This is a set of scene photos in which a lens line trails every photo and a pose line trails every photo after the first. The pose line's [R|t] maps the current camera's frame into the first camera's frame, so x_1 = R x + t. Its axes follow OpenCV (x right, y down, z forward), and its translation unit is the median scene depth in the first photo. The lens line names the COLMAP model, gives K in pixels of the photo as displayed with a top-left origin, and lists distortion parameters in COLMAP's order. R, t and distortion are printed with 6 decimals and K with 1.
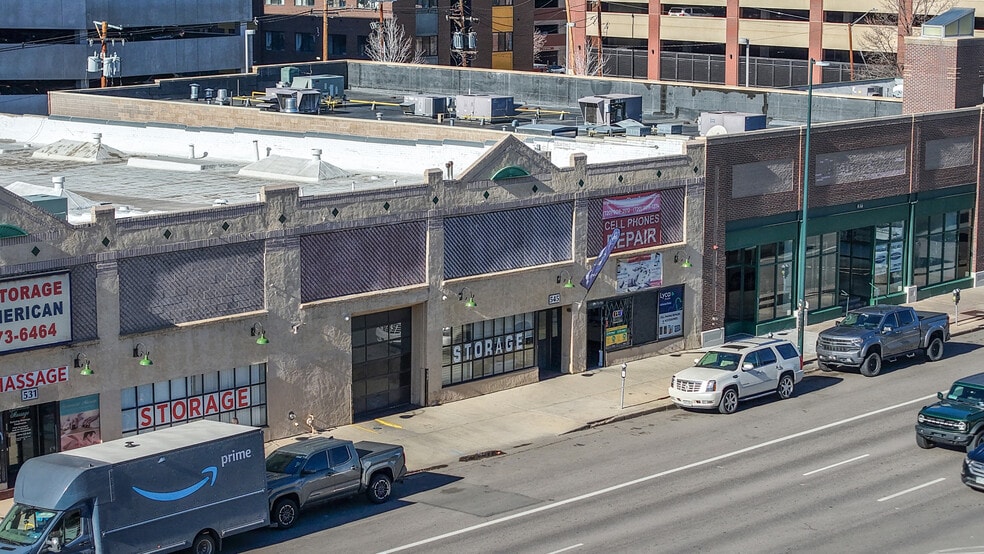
lens RADIAL K [[2040.4, 0, 463.0], [0, 2040.4, 276.8], [0, 0, 1]] dist [-0.058784, -0.159553]
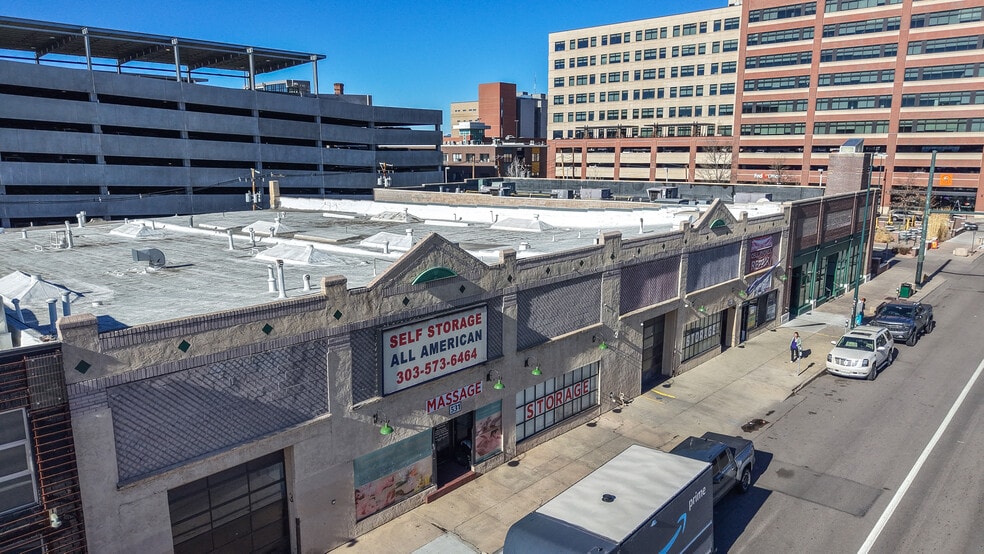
lens RADIAL K [[653.5, 0, 492.0], [0, 653.5, 277.0], [0, 0, 1]] dist [0.045150, -0.055022]
pose [[0.999220, -0.009181, 0.038409, -0.177138], [0.008382, 0.999746, 0.020907, -0.023189], [-0.038592, -0.020569, 0.999043, 0.531781]]
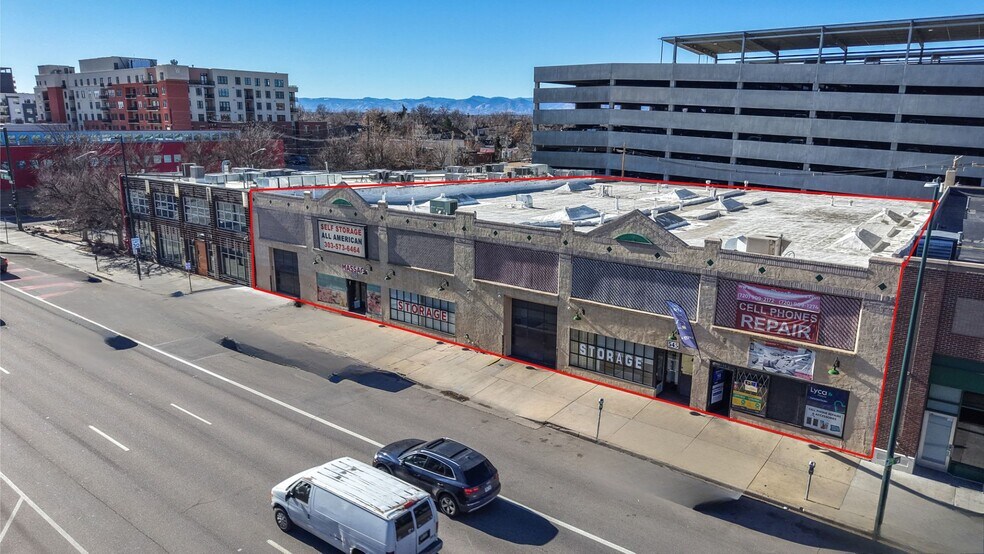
lens RADIAL K [[653.5, 0, 492.0], [0, 653.5, 277.0], [0, 0, 1]] dist [0.045150, -0.055022]
pose [[0.140252, 0.229899, -0.963056, 0.454409], [-0.173803, 0.963283, 0.204642, -0.103495], [0.974742, 0.138681, 0.175059, 0.880247]]
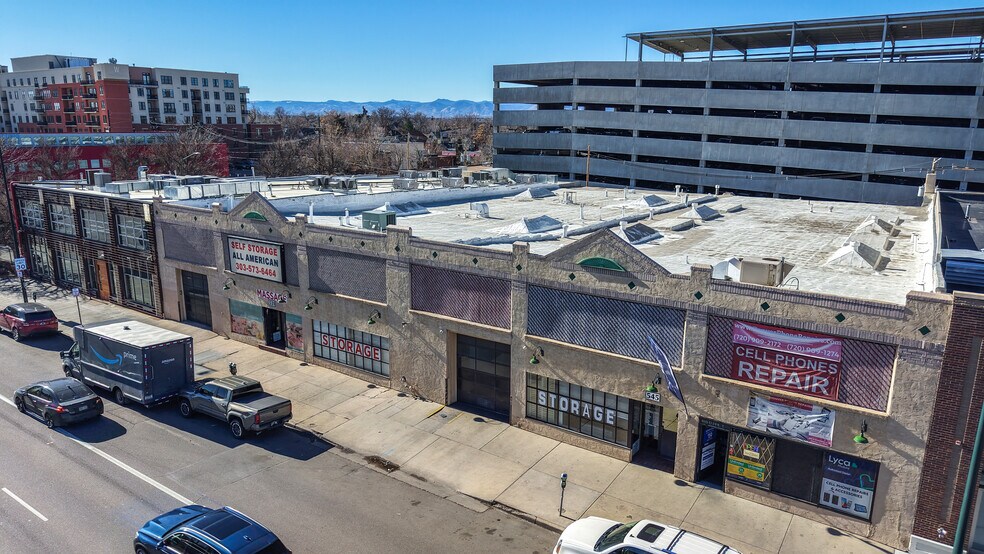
lens RADIAL K [[653.5, 0, 492.0], [0, 653.5, 277.0], [0, 0, 1]] dist [0.045150, -0.055022]
pose [[0.190555, 0.223530, -0.955889, 0.361295], [-0.171807, 0.966296, 0.191714, -0.105266], [0.966525, 0.127696, 0.222537, 0.913123]]
